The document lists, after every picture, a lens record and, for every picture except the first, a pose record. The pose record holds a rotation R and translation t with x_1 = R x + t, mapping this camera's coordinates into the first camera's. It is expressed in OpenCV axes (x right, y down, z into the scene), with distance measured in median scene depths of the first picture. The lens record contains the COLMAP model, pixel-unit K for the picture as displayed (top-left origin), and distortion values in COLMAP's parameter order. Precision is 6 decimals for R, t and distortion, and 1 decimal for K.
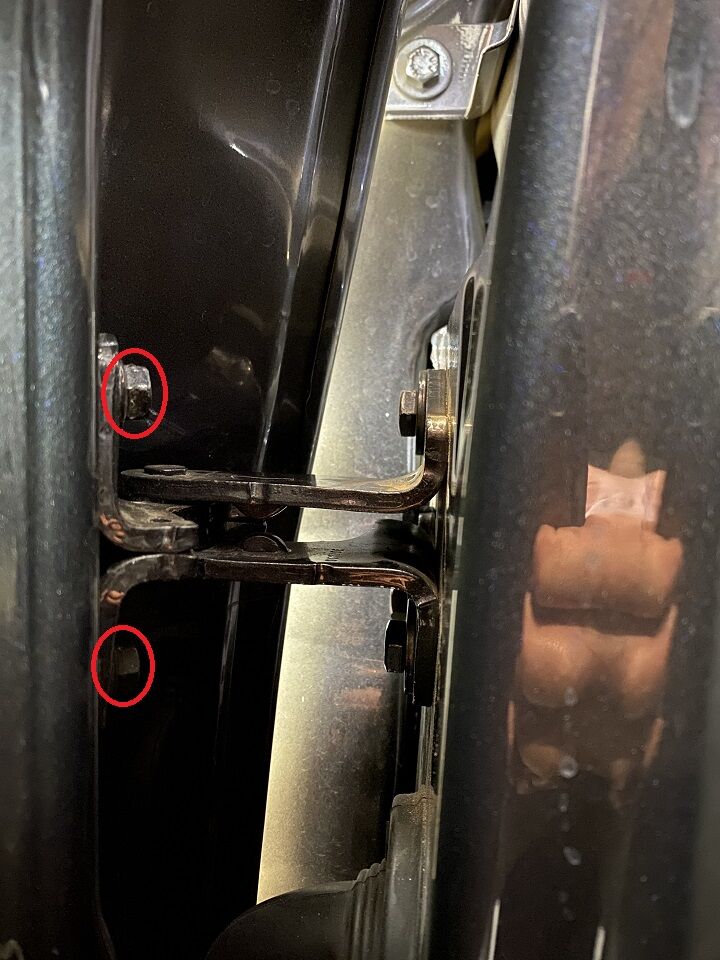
lens RADIAL K [[731.7, 0, 360.0], [0, 731.7, 480.0], [0, 0, 1]] dist [0.004493, -0.207351]
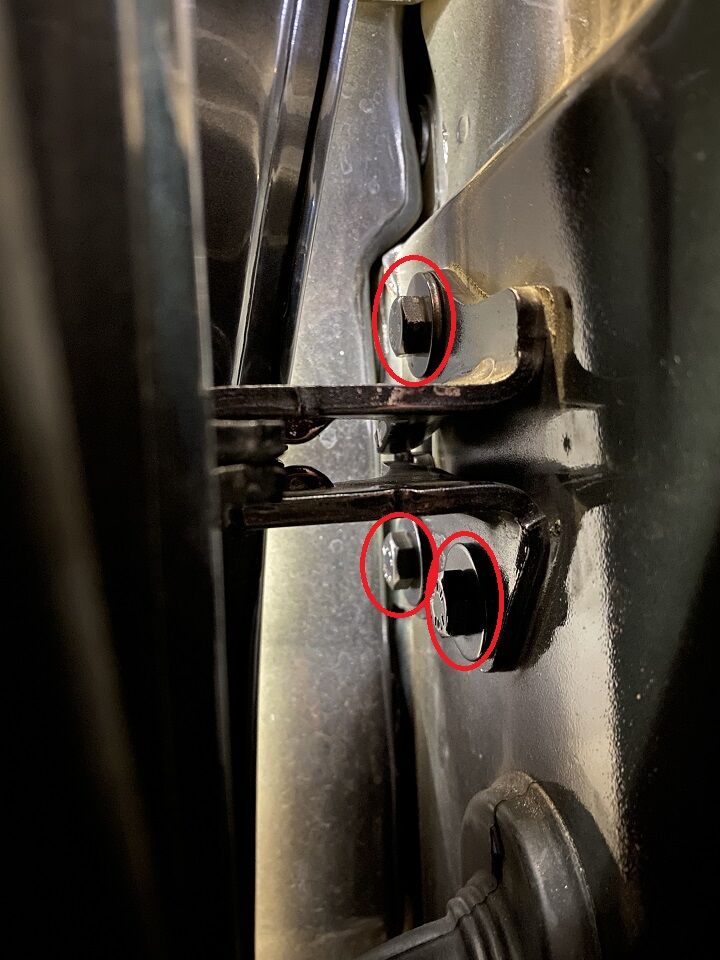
lens RADIAL K [[731.7, 0, 360.0], [0, 731.7, 480.0], [0, 0, 1]] dist [0.004493, -0.207351]
pose [[0.948456, -0.104603, 0.299149, -0.204063], [0.118363, 0.992570, -0.028203, 0.079446], [-0.293976, 0.062157, 0.953790, 0.206437]]
